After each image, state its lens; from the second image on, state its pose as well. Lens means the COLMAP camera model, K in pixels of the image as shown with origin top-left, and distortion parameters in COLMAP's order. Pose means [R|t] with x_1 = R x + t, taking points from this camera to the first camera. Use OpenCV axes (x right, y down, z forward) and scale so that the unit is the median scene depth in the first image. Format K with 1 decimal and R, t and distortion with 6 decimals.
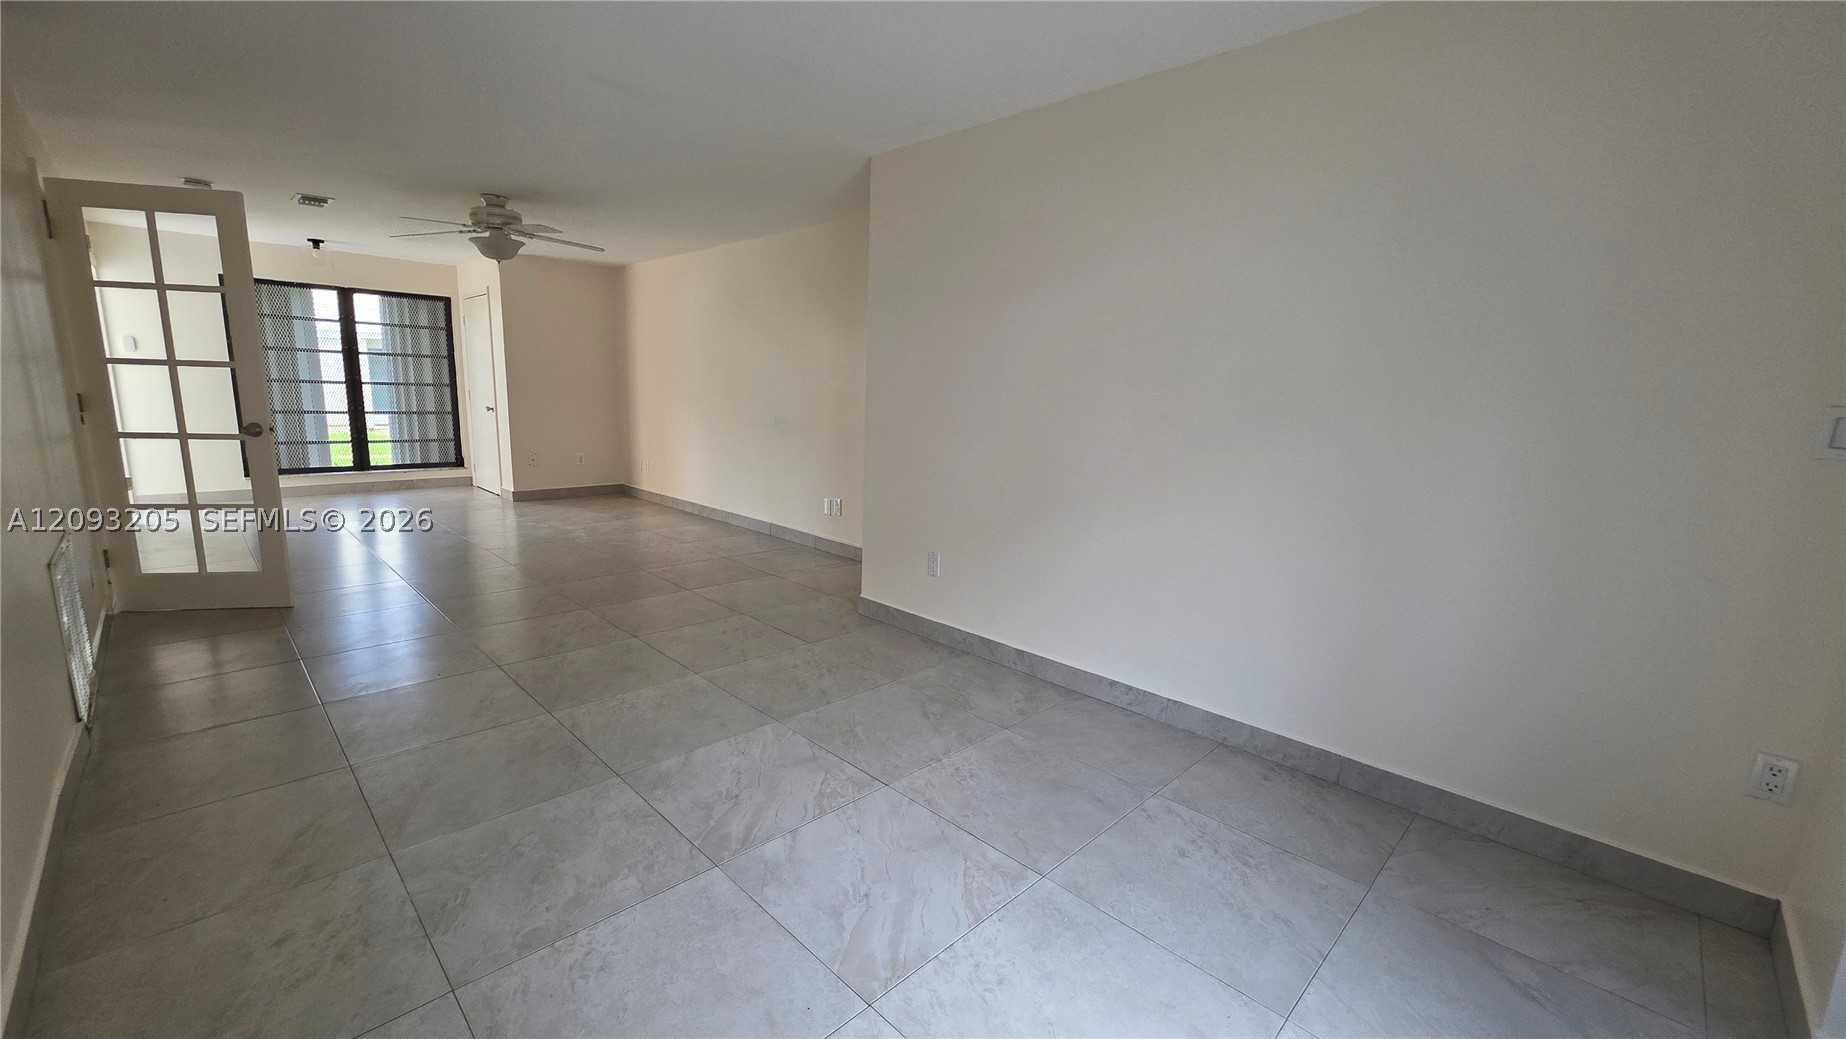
lens RADIAL K [[745.6, 0, 913.9], [0, 745.6, 531.4], [0, 0, 1]] dist [-0.005665, 0.003446]
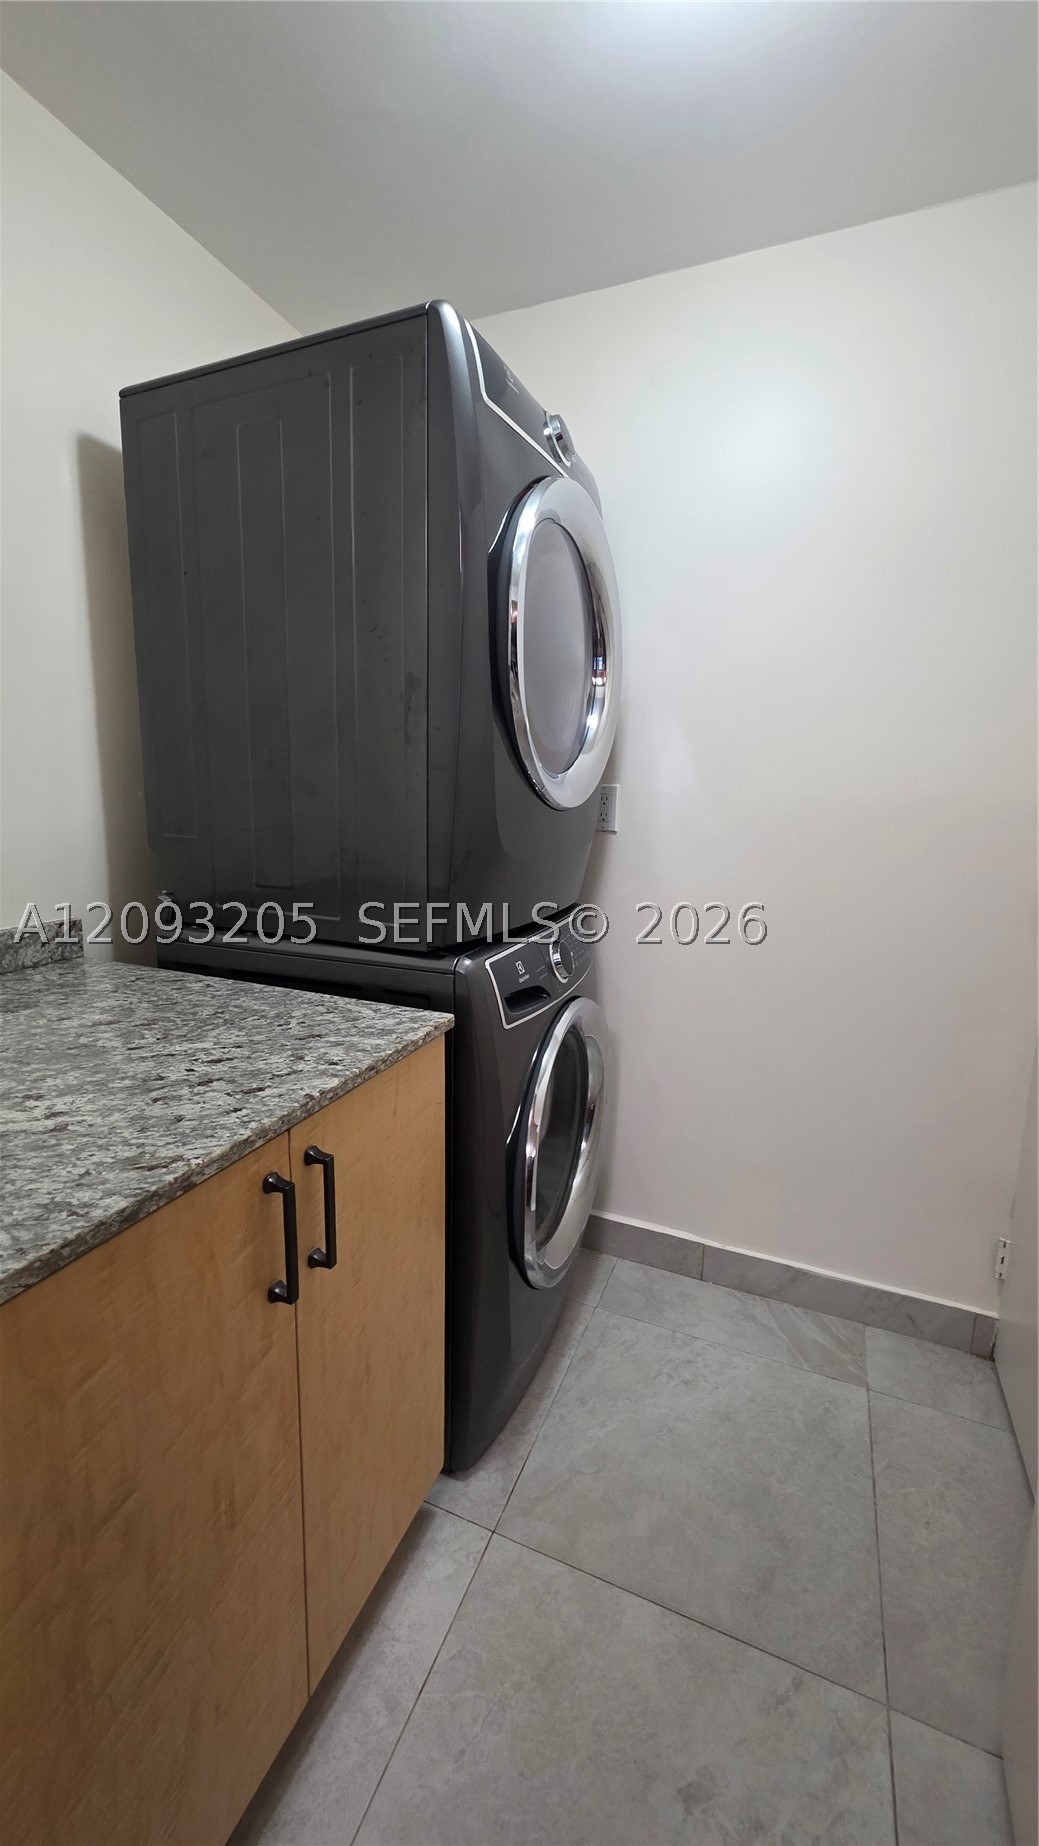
lens RADIAL K [[745.6, 0, 503.1], [0, 745.6, 931.7], [0, 0, 1]] dist [-0.005665, 0.003446]
pose [[0.364872, 0.148161, -0.919194, 0.309564], [-0.181362, 0.979656, 0.085916, -0.038294], [0.913223, 0.135358, 0.384319, 0.317919]]
